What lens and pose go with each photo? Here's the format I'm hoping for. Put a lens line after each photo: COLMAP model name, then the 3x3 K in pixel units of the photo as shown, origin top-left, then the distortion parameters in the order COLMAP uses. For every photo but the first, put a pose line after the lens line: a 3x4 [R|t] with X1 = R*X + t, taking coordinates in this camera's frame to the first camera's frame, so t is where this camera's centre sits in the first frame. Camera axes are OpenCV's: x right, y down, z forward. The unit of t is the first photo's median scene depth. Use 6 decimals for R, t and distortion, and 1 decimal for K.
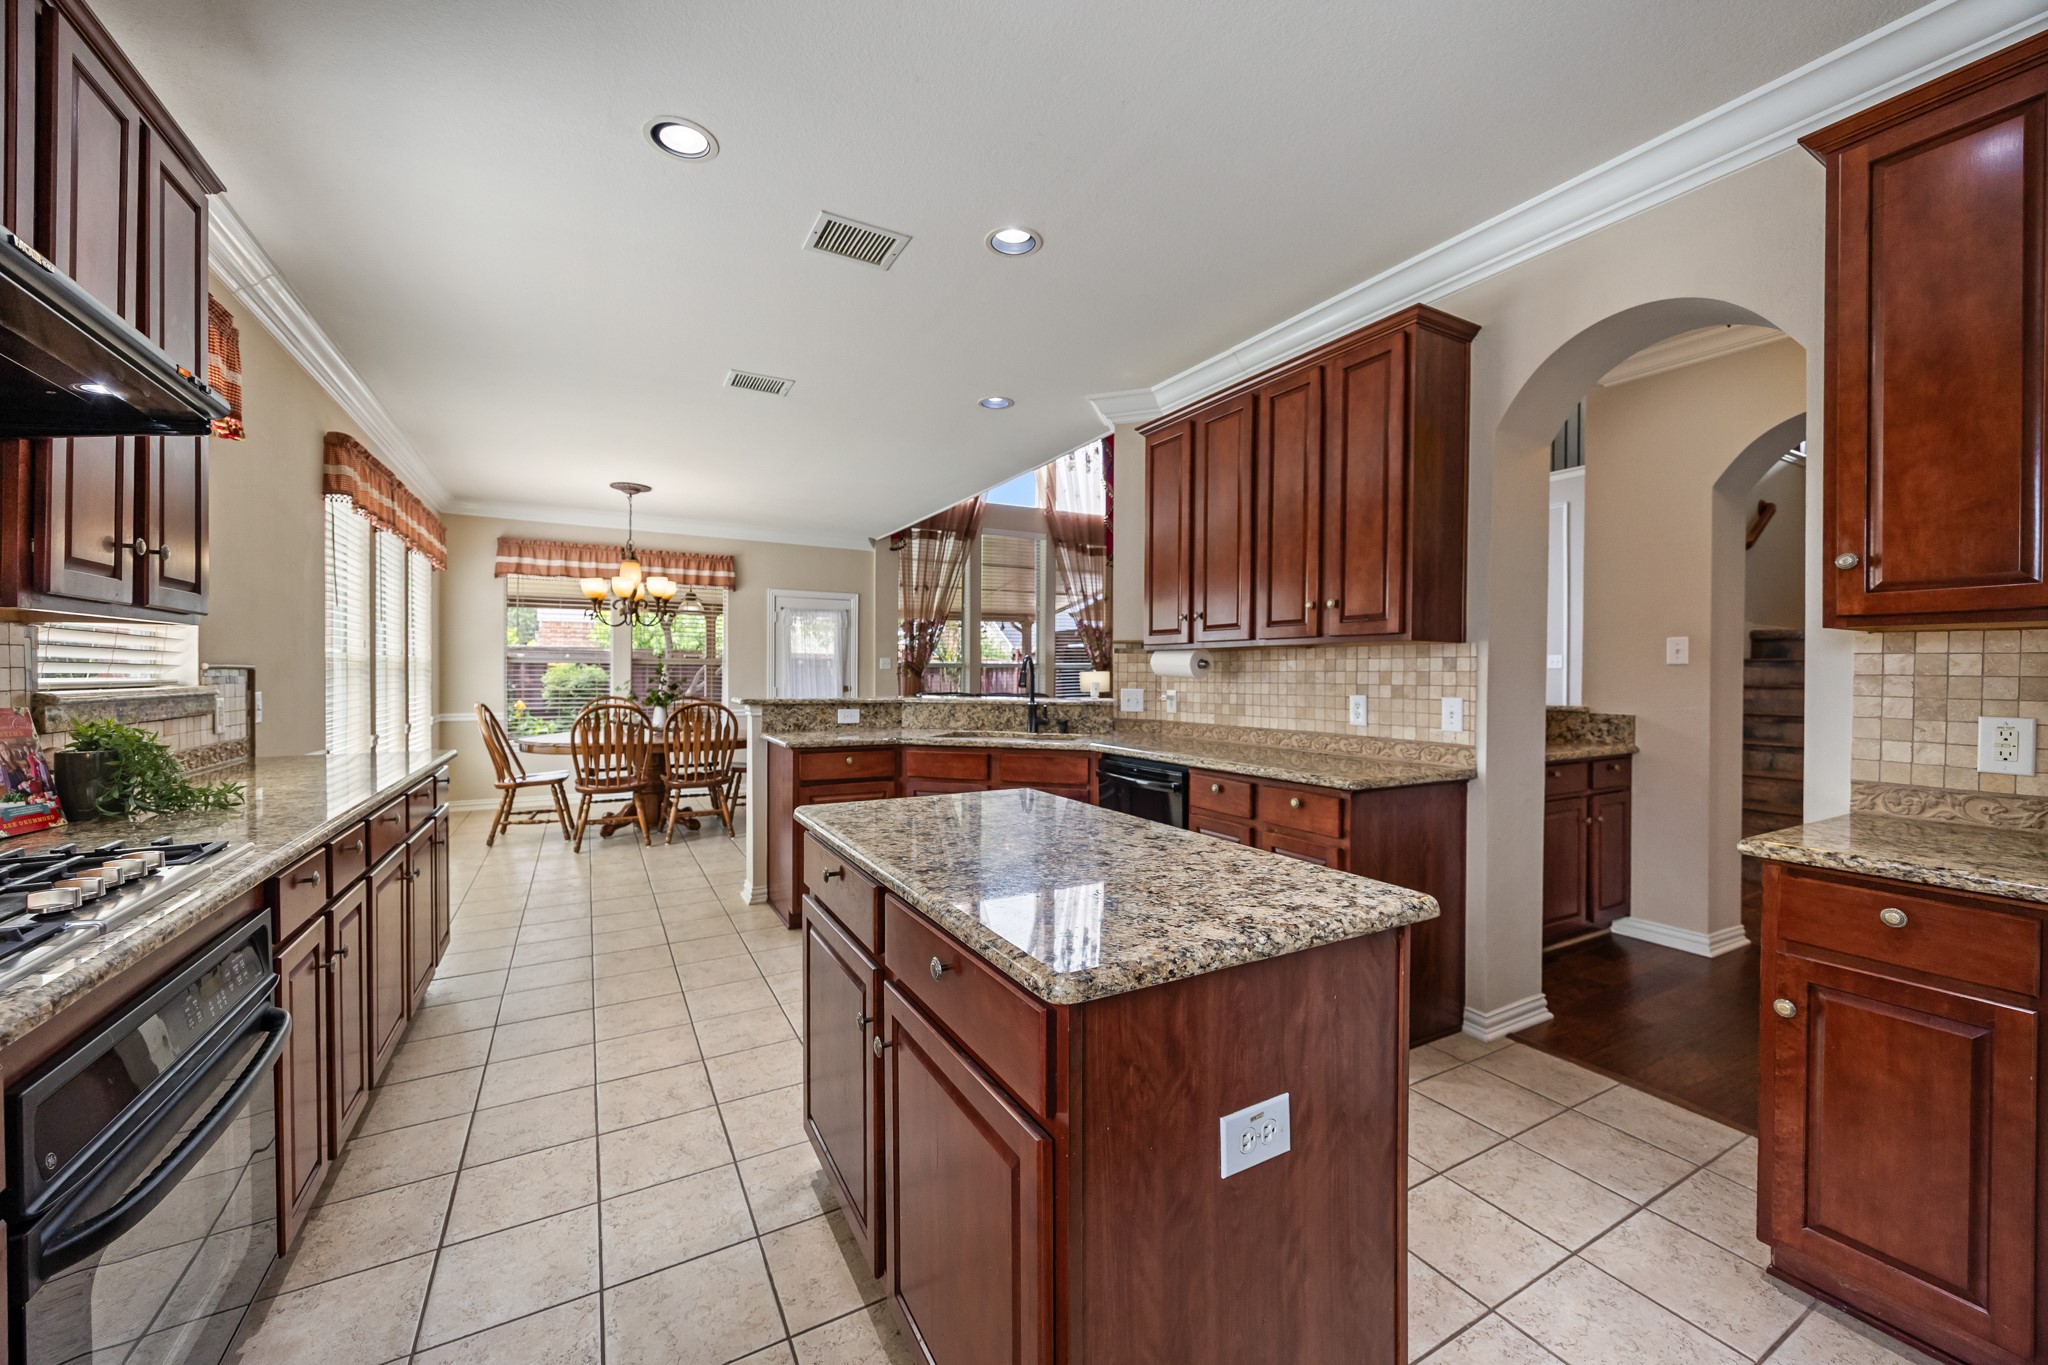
lens RADIAL K [[791.6, 0, 1019.2], [0, 791.6, 671.6], [0, 0, 1]] dist [0.001520, -0.000106]
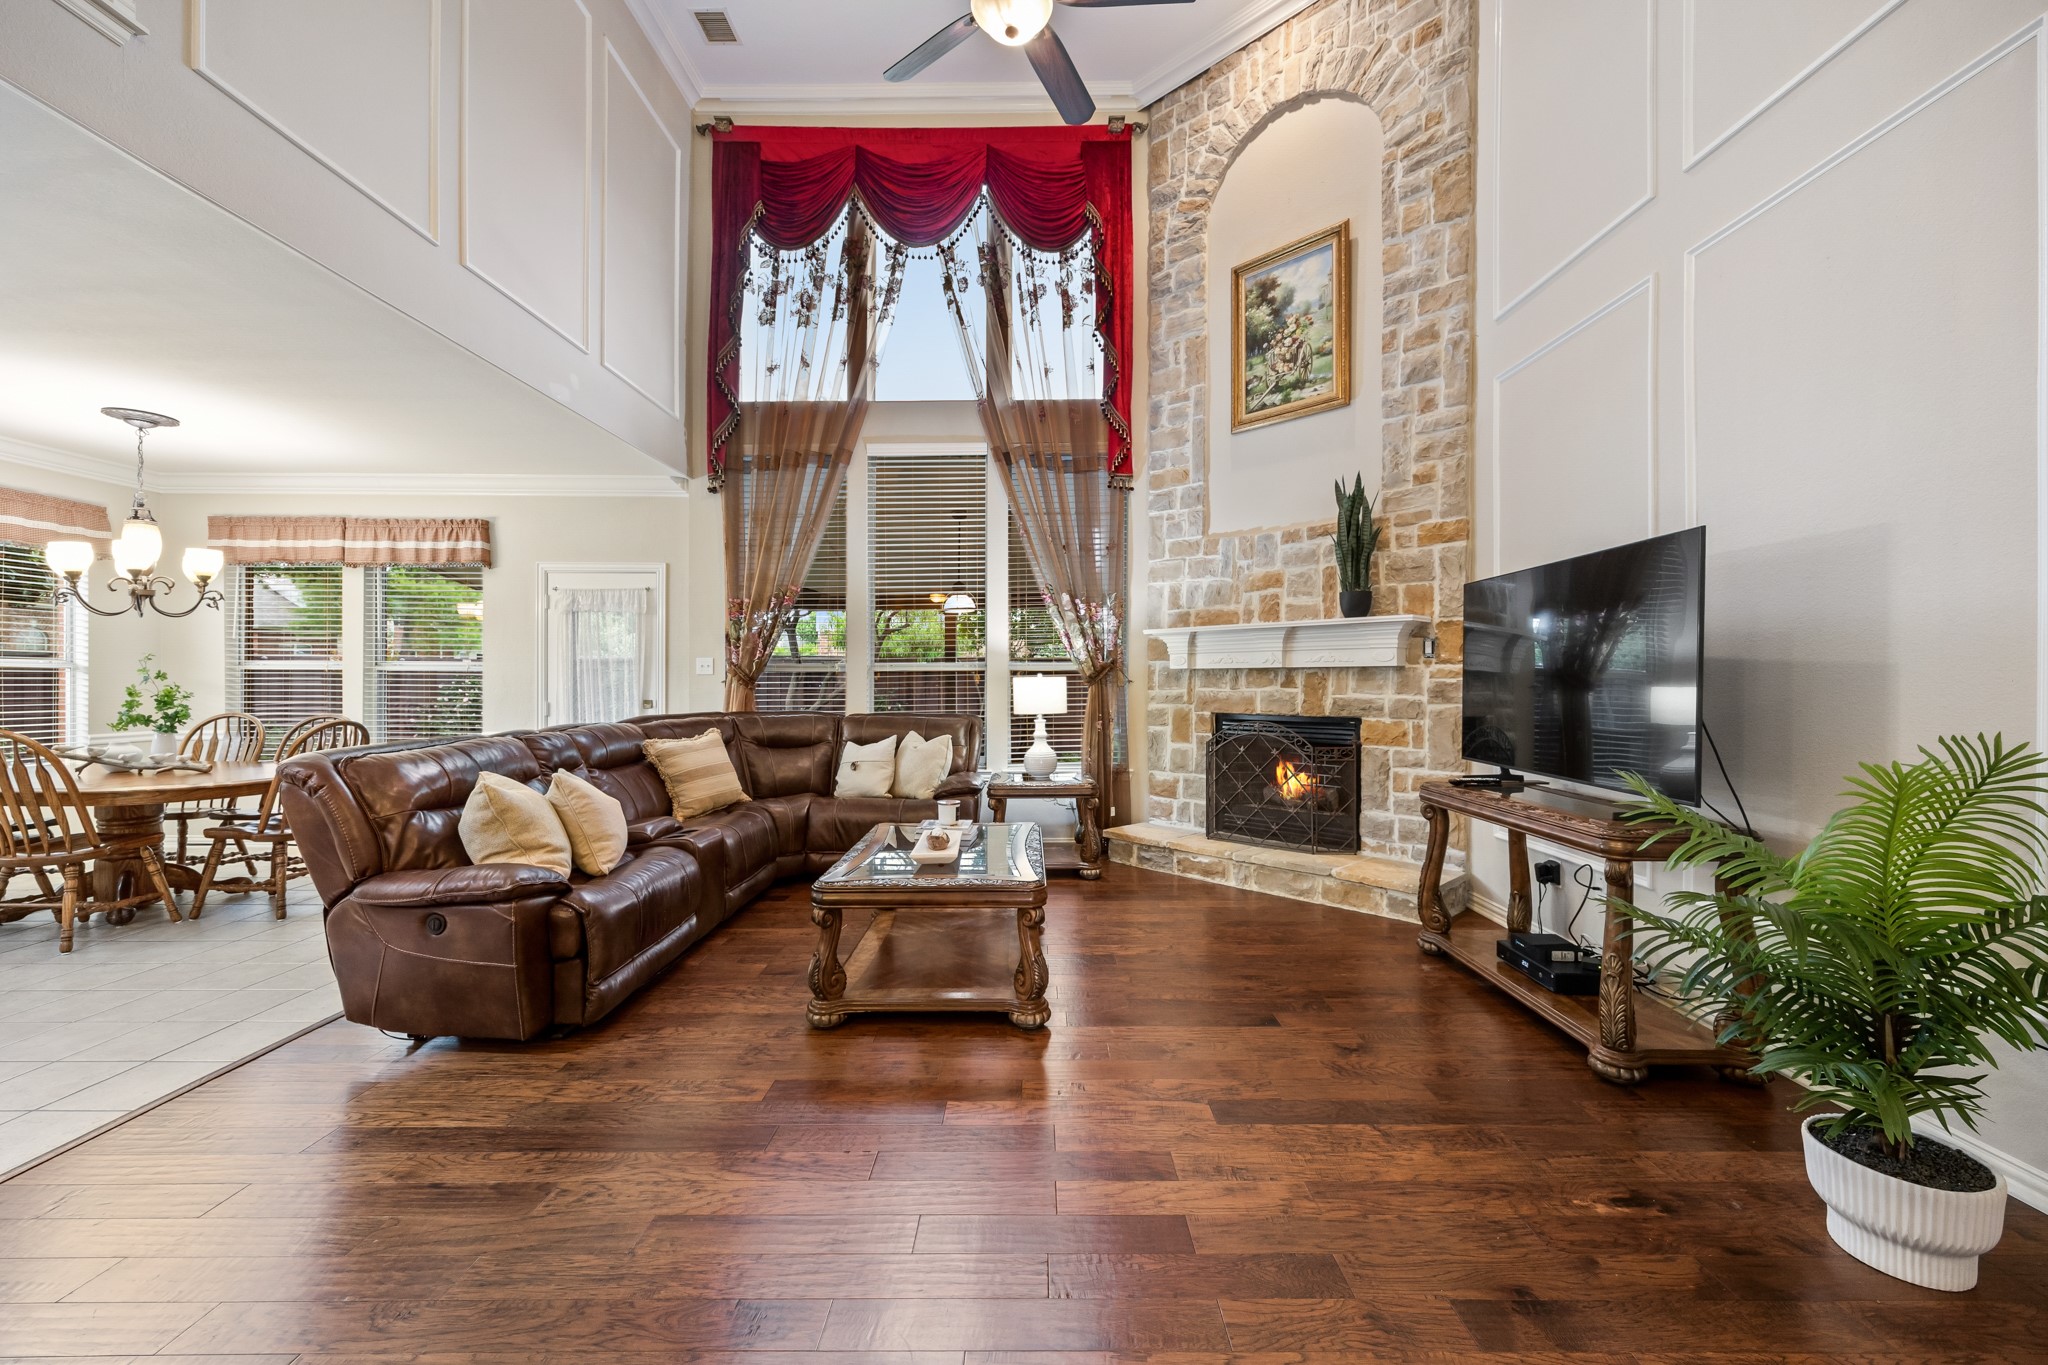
lens RADIAL K [[791.6, 0, 1052.0], [0, 791.6, 679.6], [0, 0, 1]] dist [0.001520, -0.000106]
pose [[0.870914, -0.002149, -0.491430, 1.008205], [0.003056, 0.999995, 0.001043, 0.001593], [0.491426, -0.002410, 0.870916, 1.425256]]
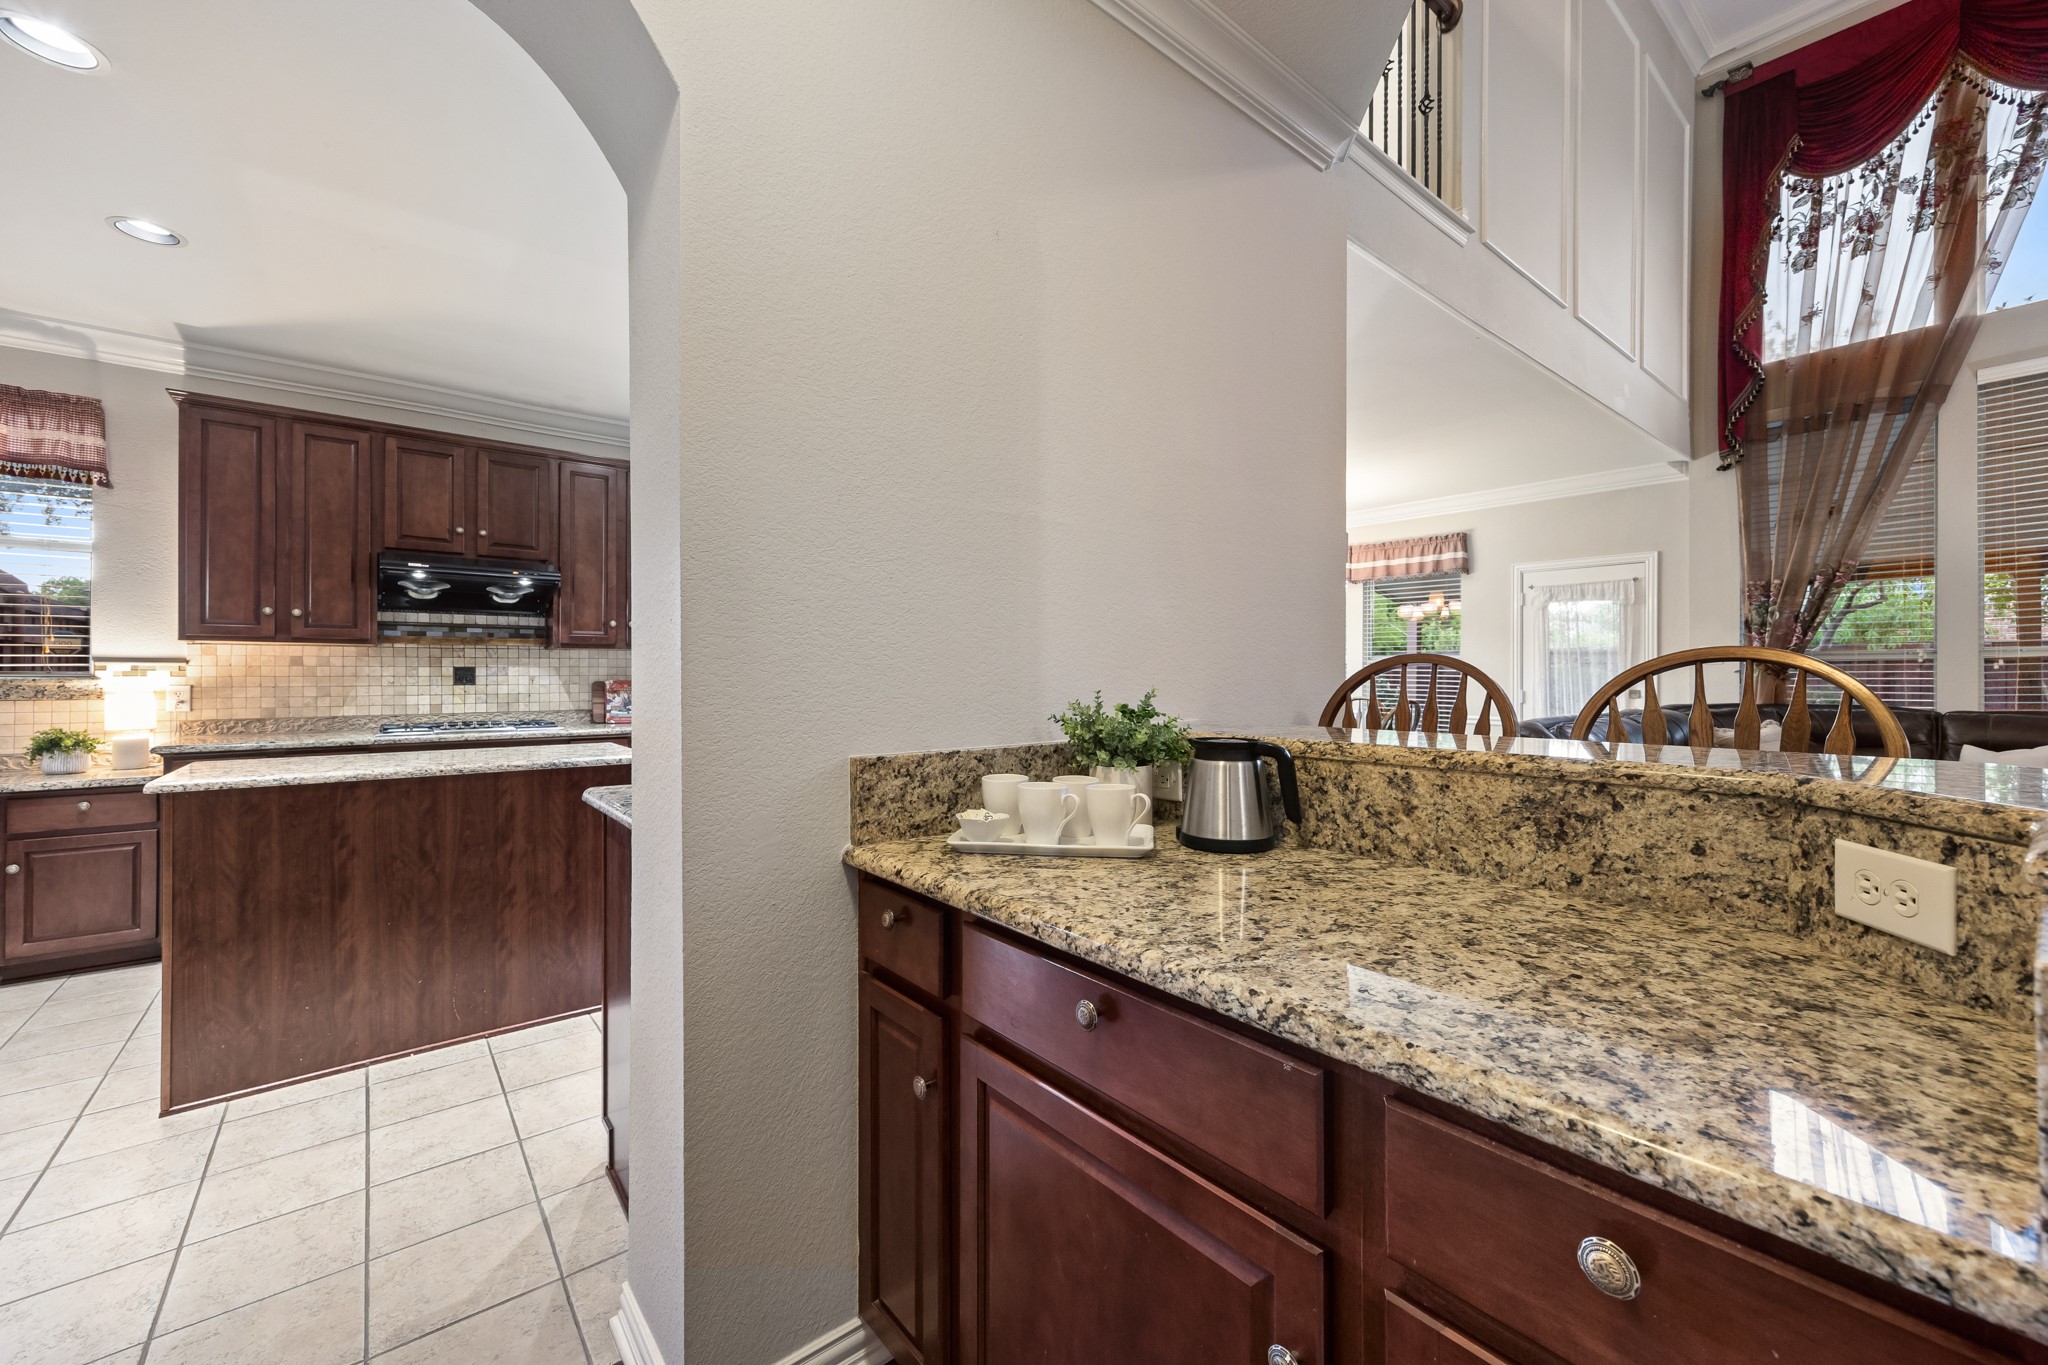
lens RADIAL K [[791.6, 0, 1030.9], [0, 791.6, 671.6], [0, 0, 1]] dist [0.001520, -0.000106]
pose [[0.178604, -0.006806, -0.983898, 0.864911], [0.000288, 0.999976, -0.006865, 0.015342], [0.983921, 0.000943, 0.178602, 0.911971]]
